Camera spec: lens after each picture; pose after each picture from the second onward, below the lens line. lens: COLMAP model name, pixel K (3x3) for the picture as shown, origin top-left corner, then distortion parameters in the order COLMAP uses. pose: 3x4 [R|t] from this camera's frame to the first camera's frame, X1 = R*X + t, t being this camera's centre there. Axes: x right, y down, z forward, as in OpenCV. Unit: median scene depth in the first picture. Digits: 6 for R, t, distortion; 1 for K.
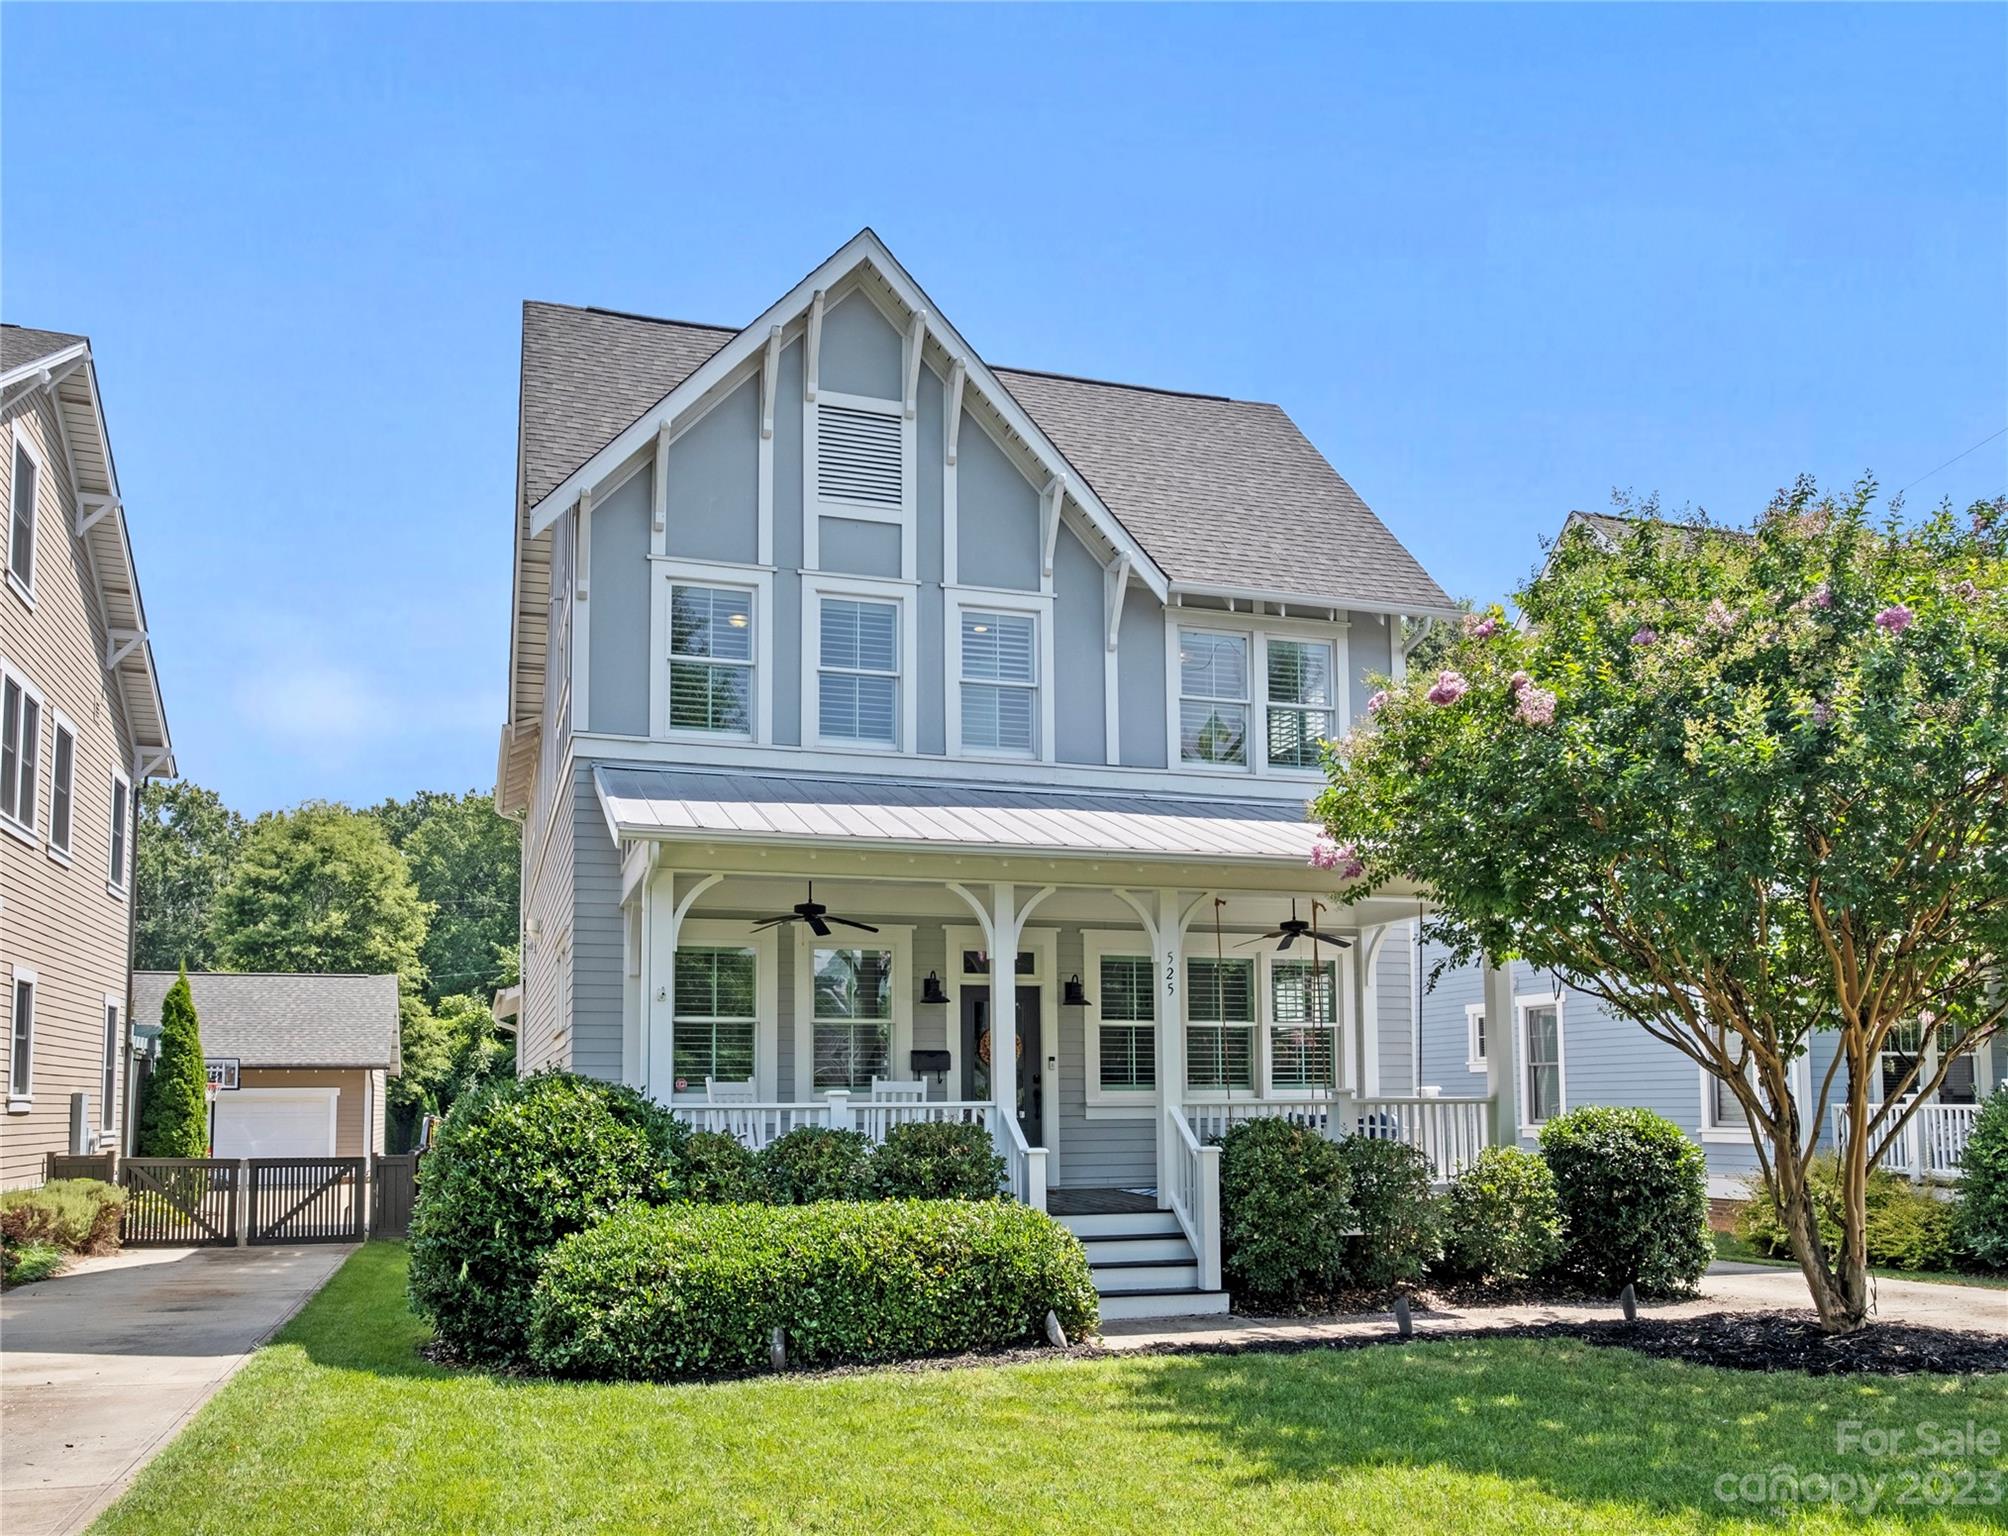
lens RADIAL K [[1533.7, 0, 1001.6], [0, 1533.7, 842.1], [0, 0, 1]] dist [-0.007134, 0.000416]
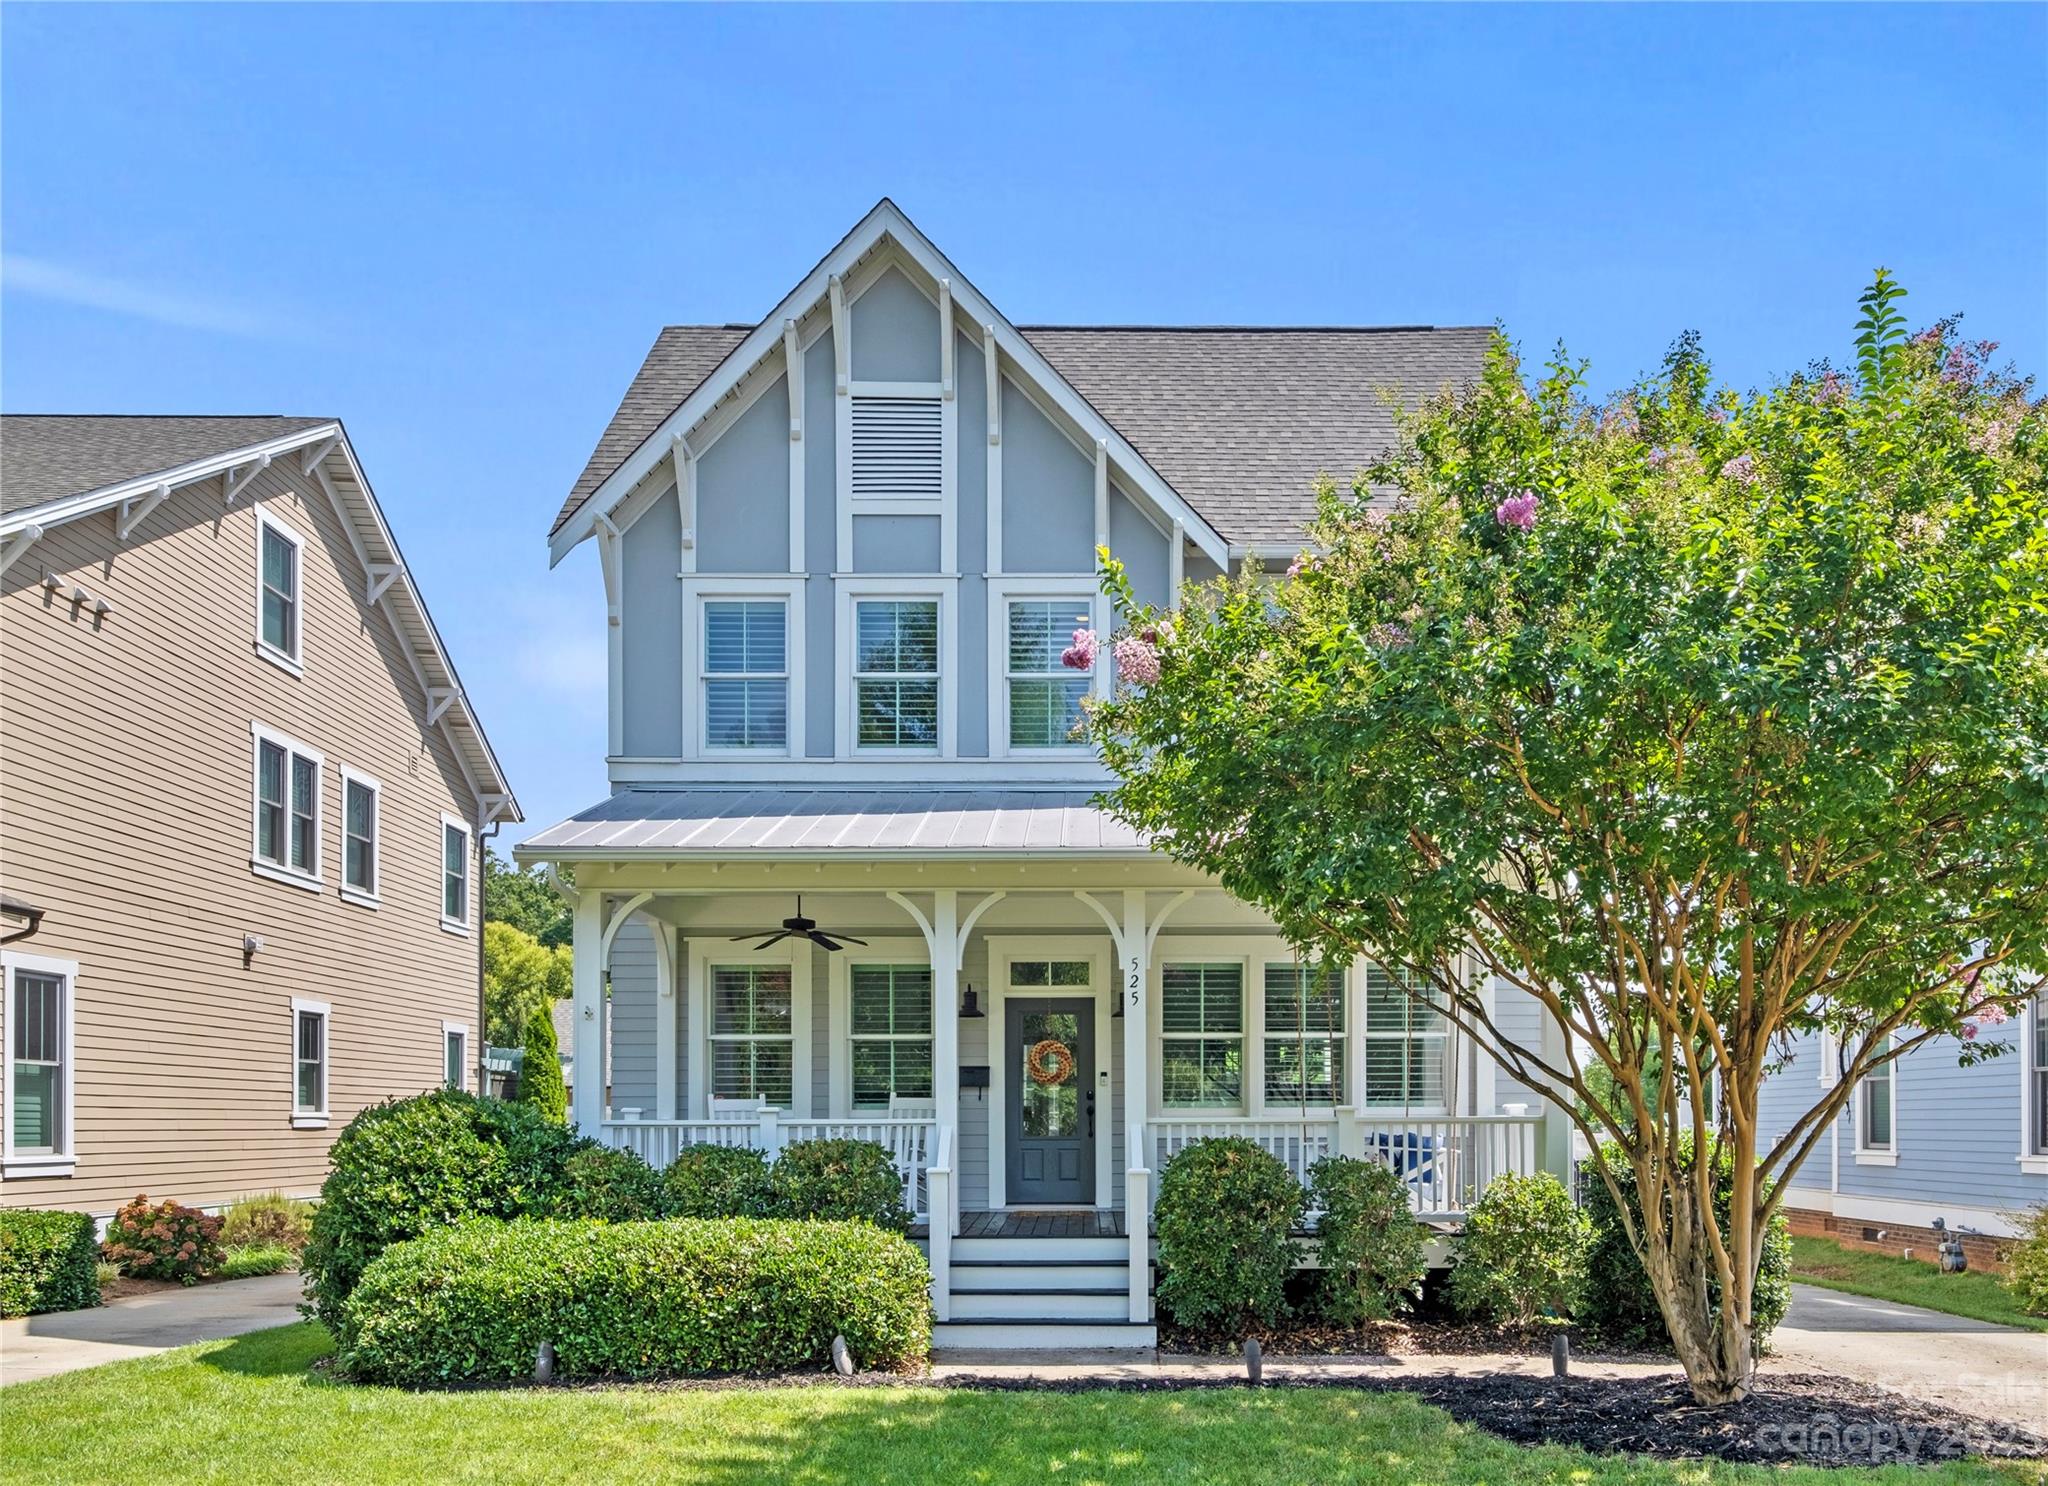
lens RADIAL K [[1571.8, 0, 1100.4], [0, 1571.8, 962.6], [0, 0, 1]] dist [0.003811, 0.001317]
pose [[0.957989, -0.026594, -0.285570, 0.324776], [0.046232, 0.996990, 0.062244, 0.013650], [0.283055, -0.072832, 0.956334, 0.085850]]
